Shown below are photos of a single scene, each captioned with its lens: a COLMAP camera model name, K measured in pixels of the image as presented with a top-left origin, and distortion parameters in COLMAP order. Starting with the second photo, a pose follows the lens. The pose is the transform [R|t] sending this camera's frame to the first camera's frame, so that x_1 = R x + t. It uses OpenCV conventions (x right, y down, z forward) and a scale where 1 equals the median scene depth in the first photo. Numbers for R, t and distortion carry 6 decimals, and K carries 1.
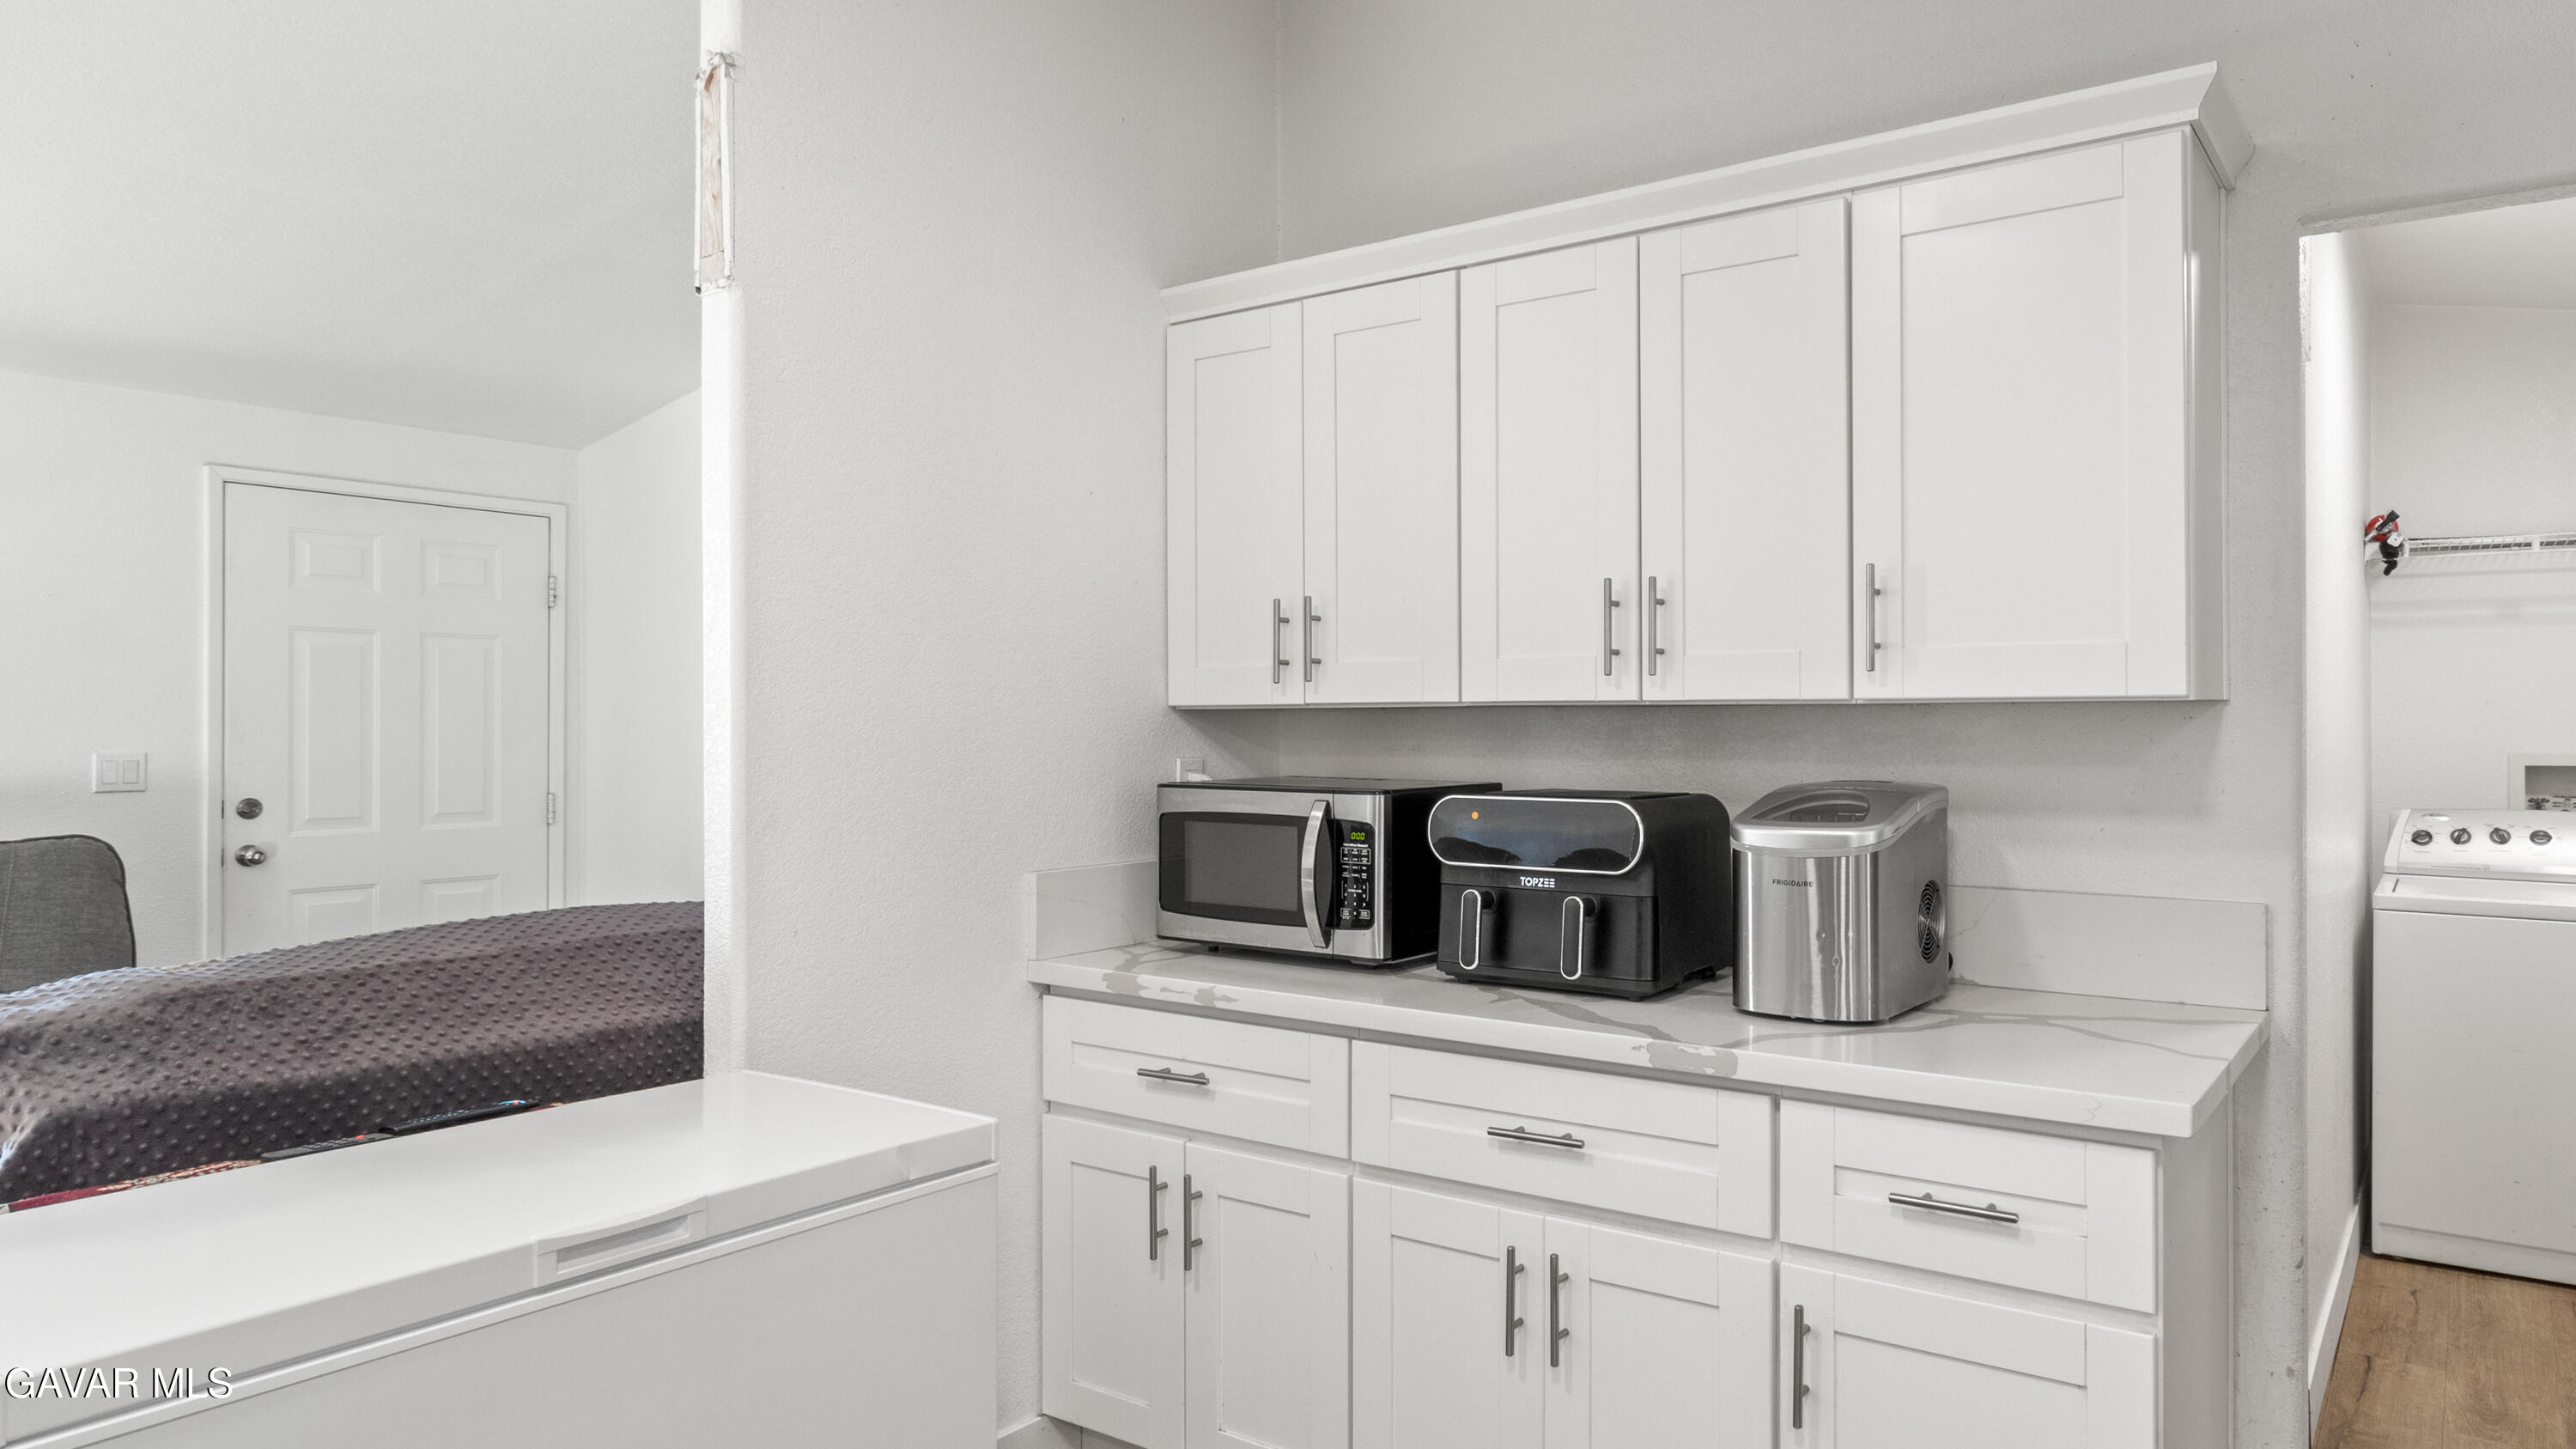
lens RADIAL K [[1529.6, 0, 1524.3], [0, 1529.6, 726.8], [0, 0, 1]] dist [-0.004075, -0.000525]
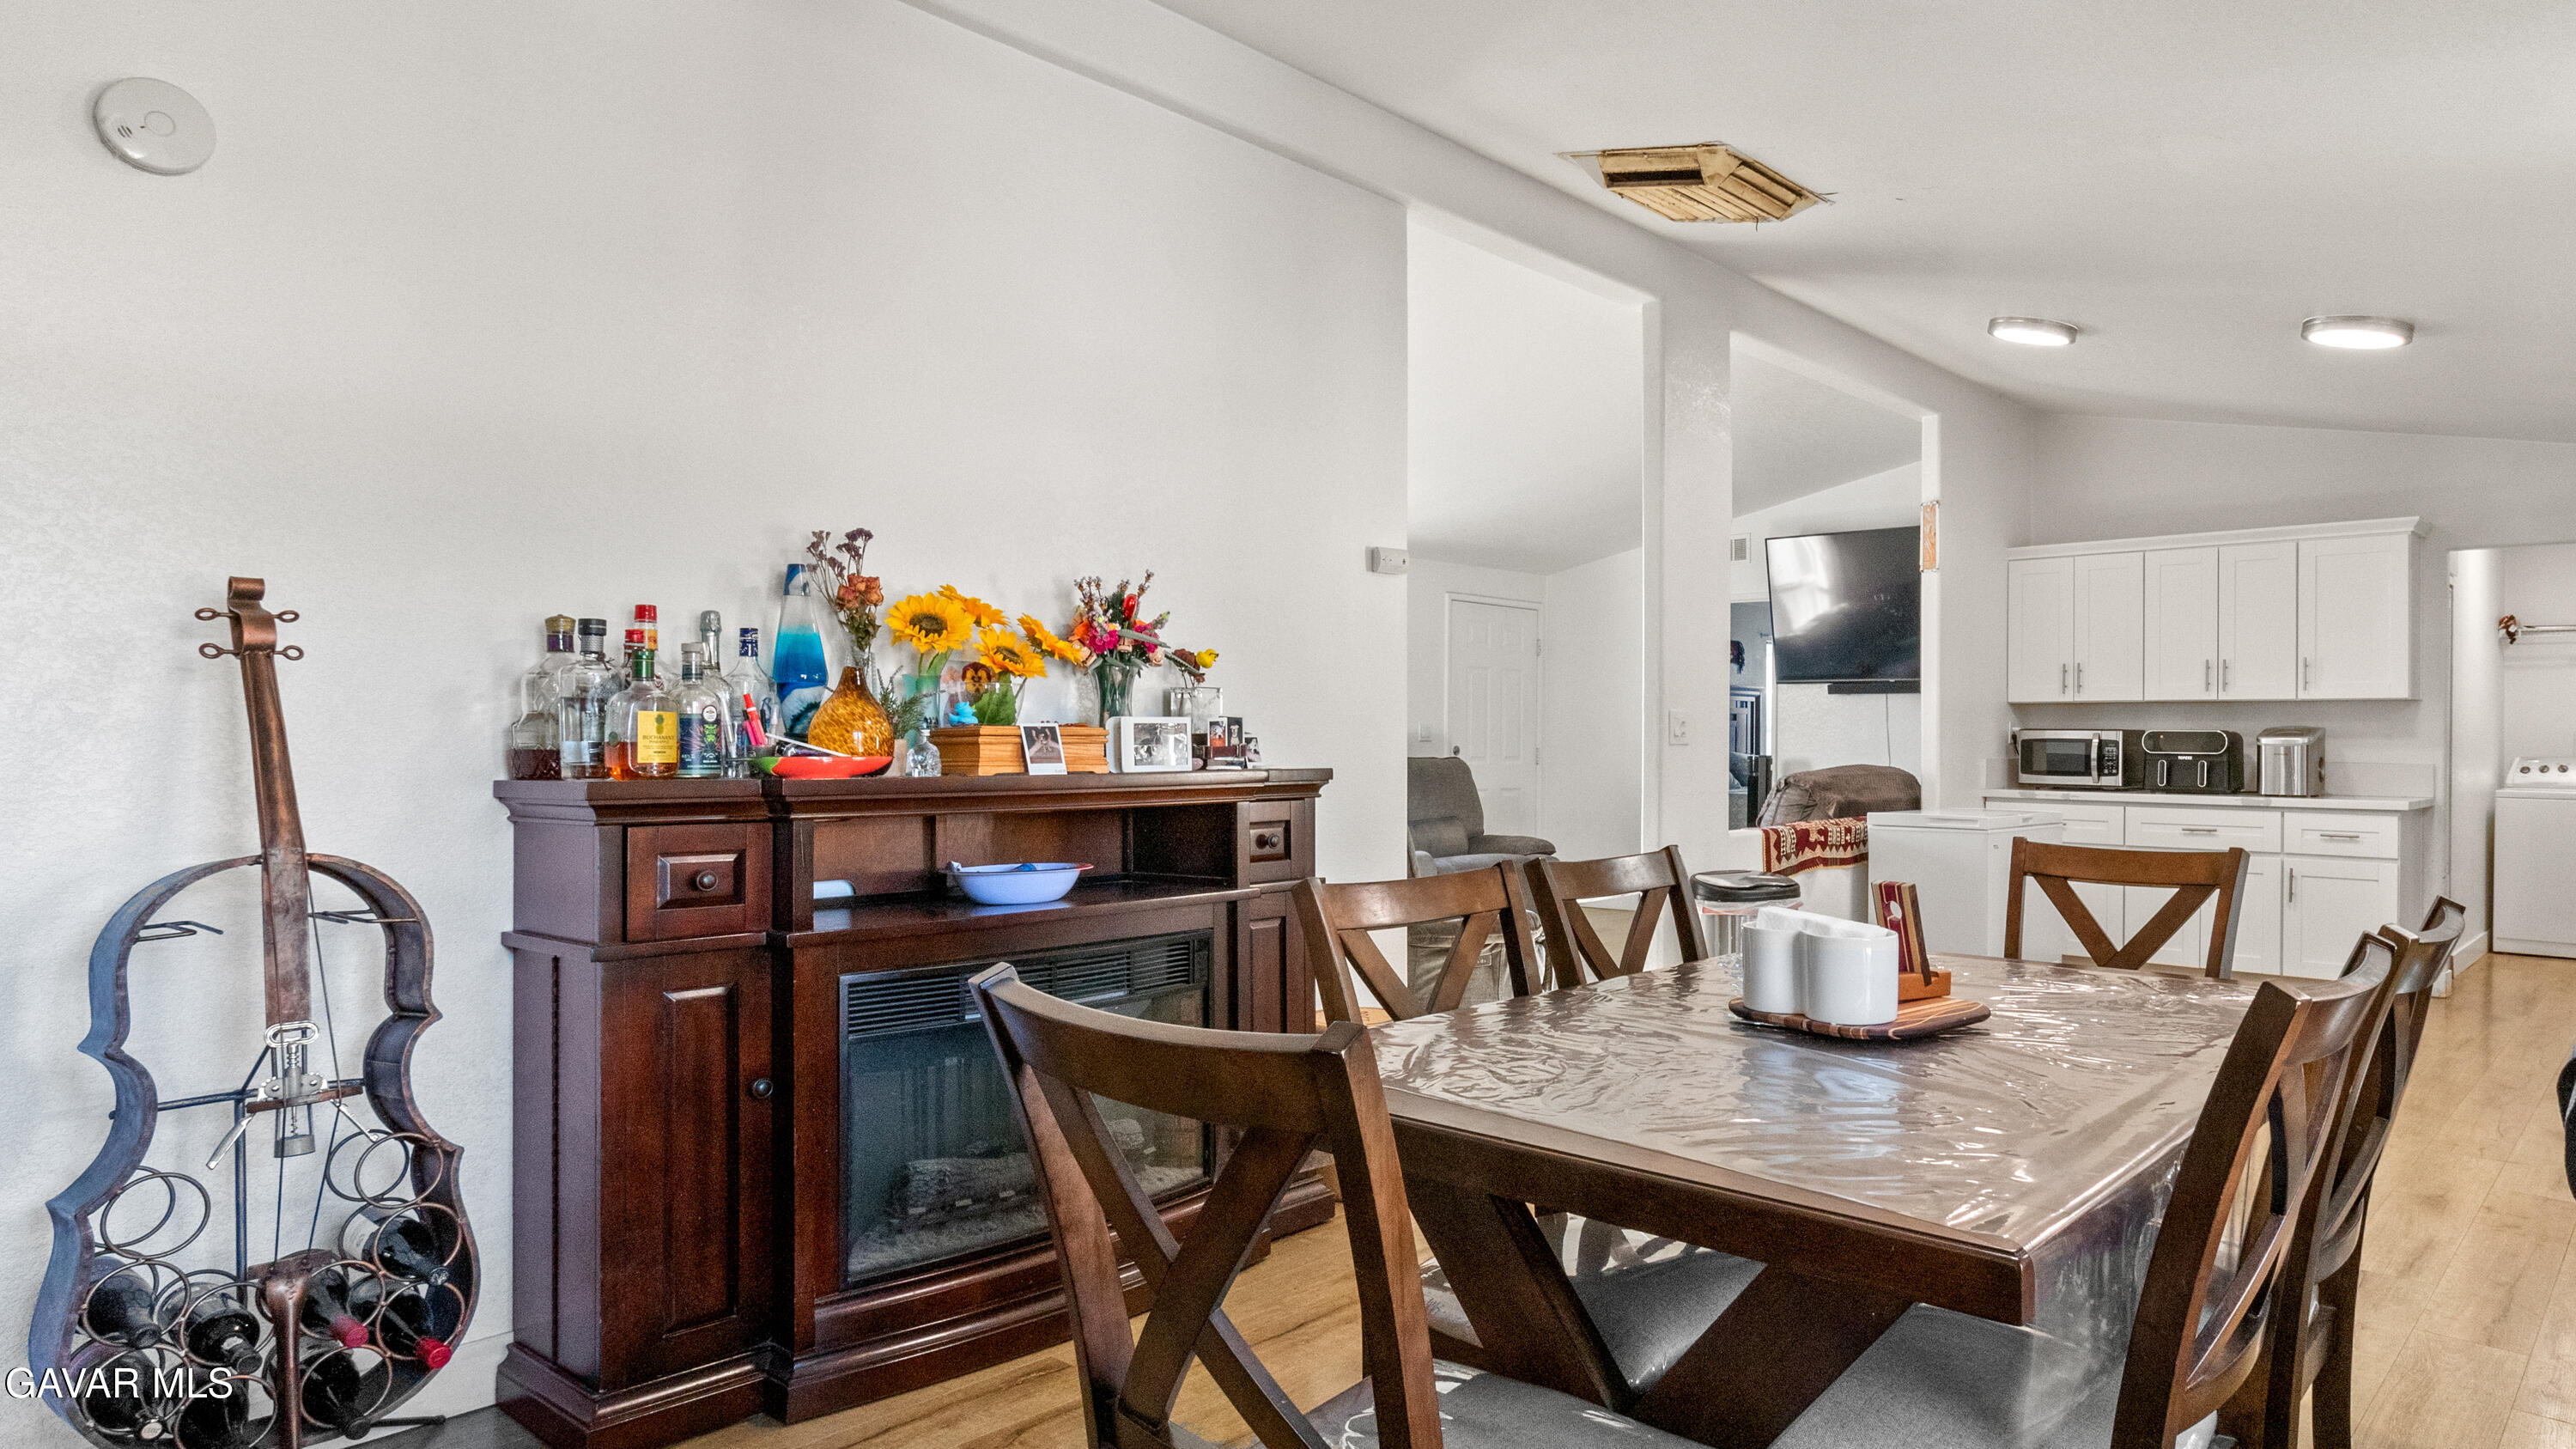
lens RADIAL K [[1529.6, 0, 1524.3], [0, 1529.6, 726.8], [0, 0, 1]] dist [-0.004075, -0.000525]
pose [[0.993244, 0.007487, -0.115801, -0.893922], [-0.008765, 0.999906, -0.010533, 0.077289], [0.115711, 0.011476, 0.993217, -2.069831]]
